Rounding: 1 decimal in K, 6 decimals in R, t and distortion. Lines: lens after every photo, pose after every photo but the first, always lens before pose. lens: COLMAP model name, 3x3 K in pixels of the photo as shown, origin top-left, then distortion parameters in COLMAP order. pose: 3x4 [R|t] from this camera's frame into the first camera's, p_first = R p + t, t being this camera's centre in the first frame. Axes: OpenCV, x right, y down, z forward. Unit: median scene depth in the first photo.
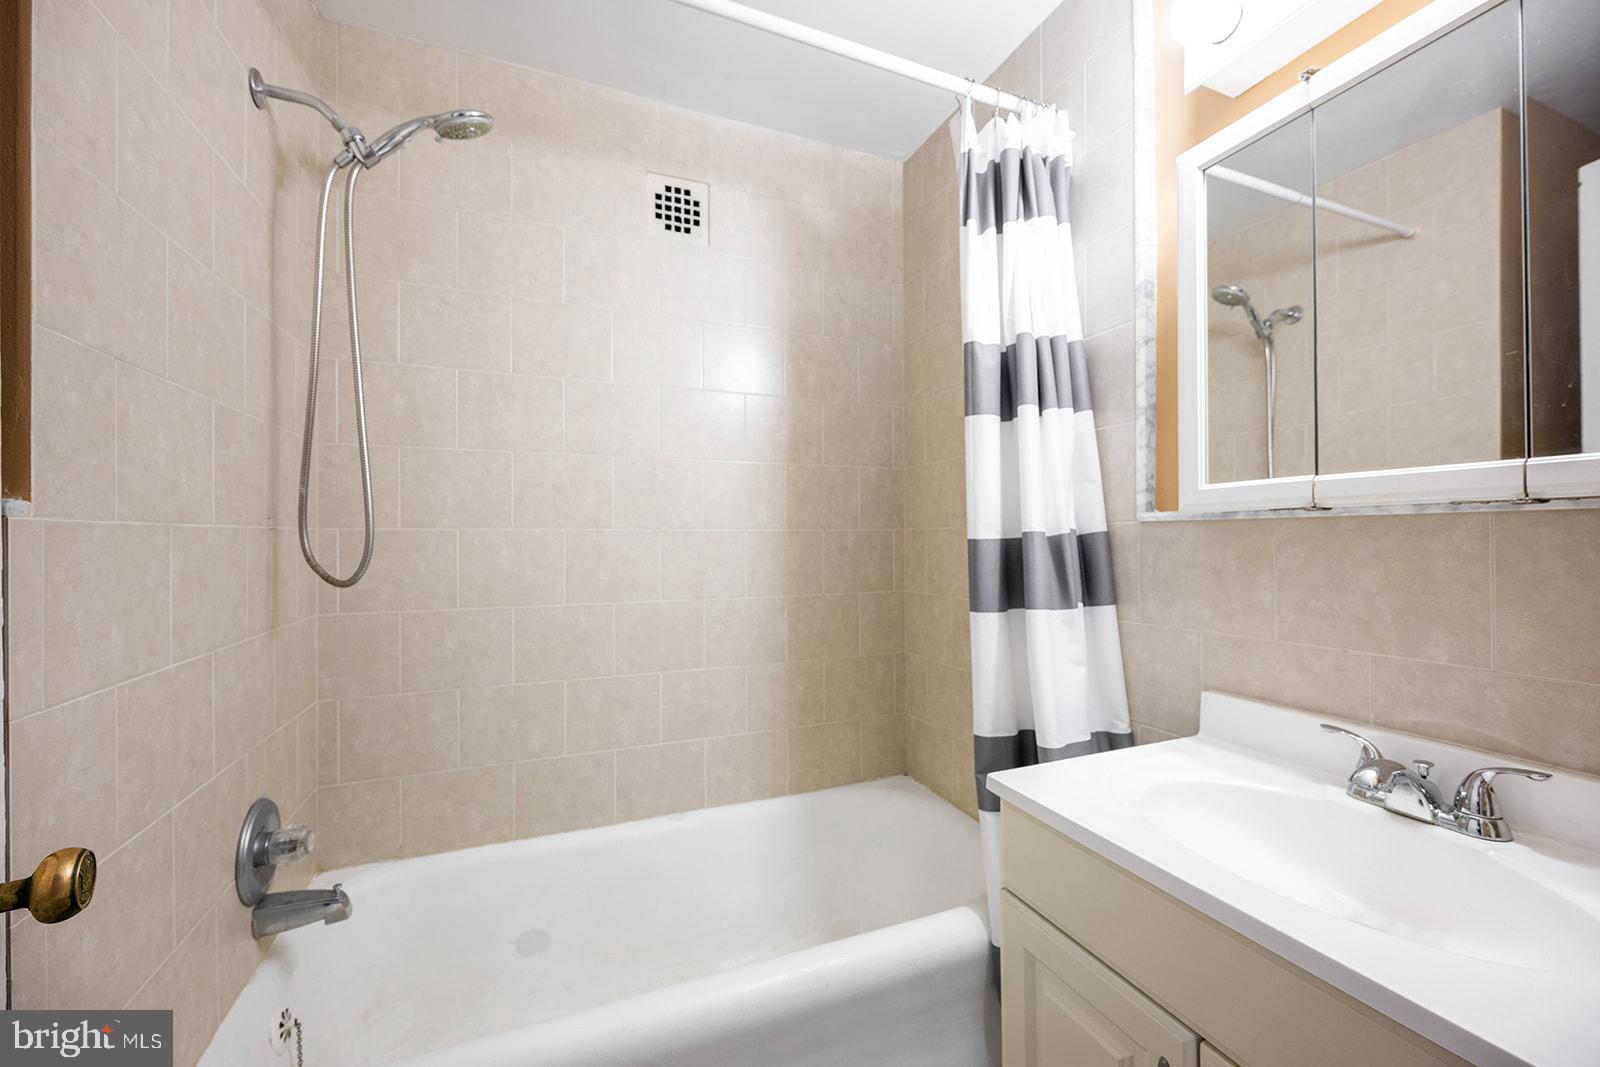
lens RADIAL K [[622.4, 0, 795.0], [0, 622.4, 528.2], [0, 0, 1]] dist [-0.000505, -0.000040]
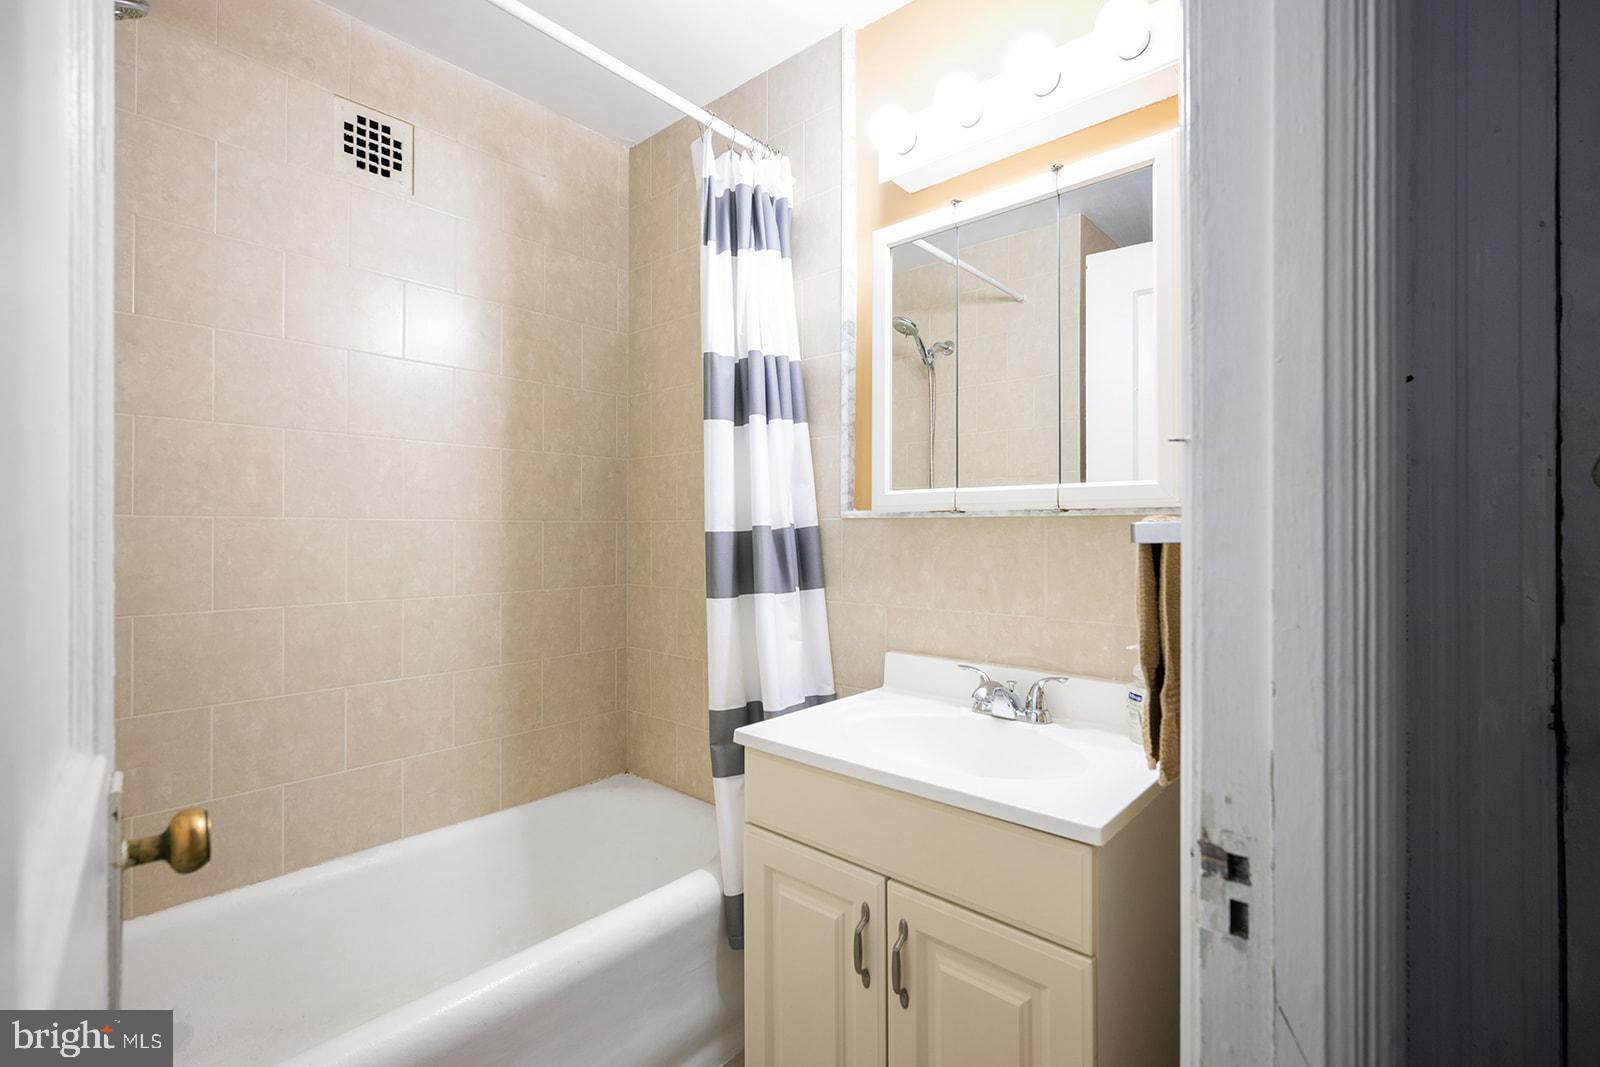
lens RADIAL K [[723.2, 0, 776.3], [0, 723.2, 500.9], [0, 0, 1]] dist [0.003248, -0.000001]
pose [[0.904671, 0.023653, 0.425454, -0.142410], [-0.013091, 0.999530, -0.027733, -0.003147], [-0.425910, 0.019519, 0.904555, -0.191330]]
